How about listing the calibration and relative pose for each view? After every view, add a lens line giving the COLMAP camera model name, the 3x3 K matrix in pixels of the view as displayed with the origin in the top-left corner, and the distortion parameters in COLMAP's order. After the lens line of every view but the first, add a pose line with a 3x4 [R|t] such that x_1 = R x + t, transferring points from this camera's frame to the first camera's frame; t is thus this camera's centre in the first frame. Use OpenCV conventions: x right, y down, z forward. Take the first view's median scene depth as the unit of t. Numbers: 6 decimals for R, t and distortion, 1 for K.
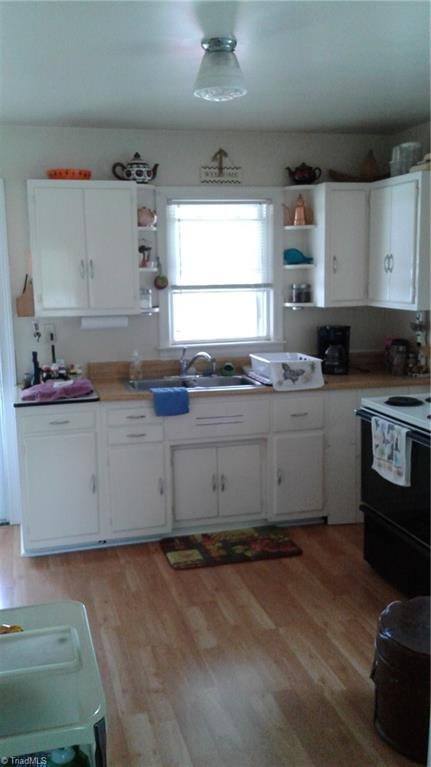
lens RADIAL K [[716.2, 0, 215.5], [0, 716.2, 383.5], [0, 0, 1]] dist [0.007276, 0.000788]
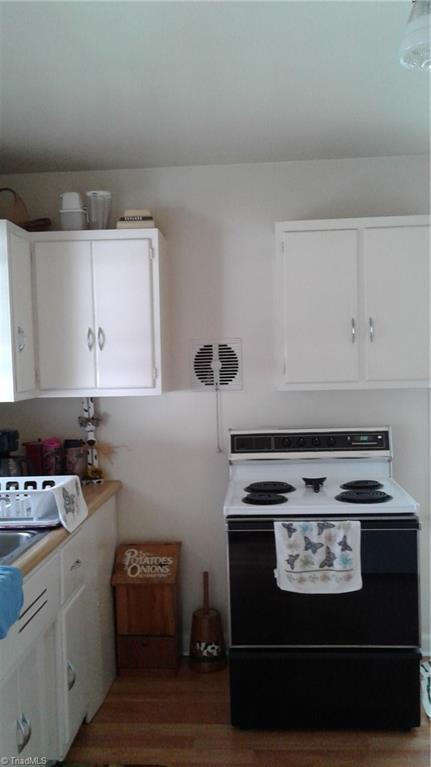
lens RADIAL K [[716.2, 0, 215.5], [0, 716.2, 383.5], [0, 0, 1]] dist [0.007276, 0.000788]
pose [[0.330695, -0.024936, 0.943408, -0.457889], [0.174453, 0.984038, -0.035141, -0.074620], [-0.927473, 0.176201, 0.329767, 0.662820]]
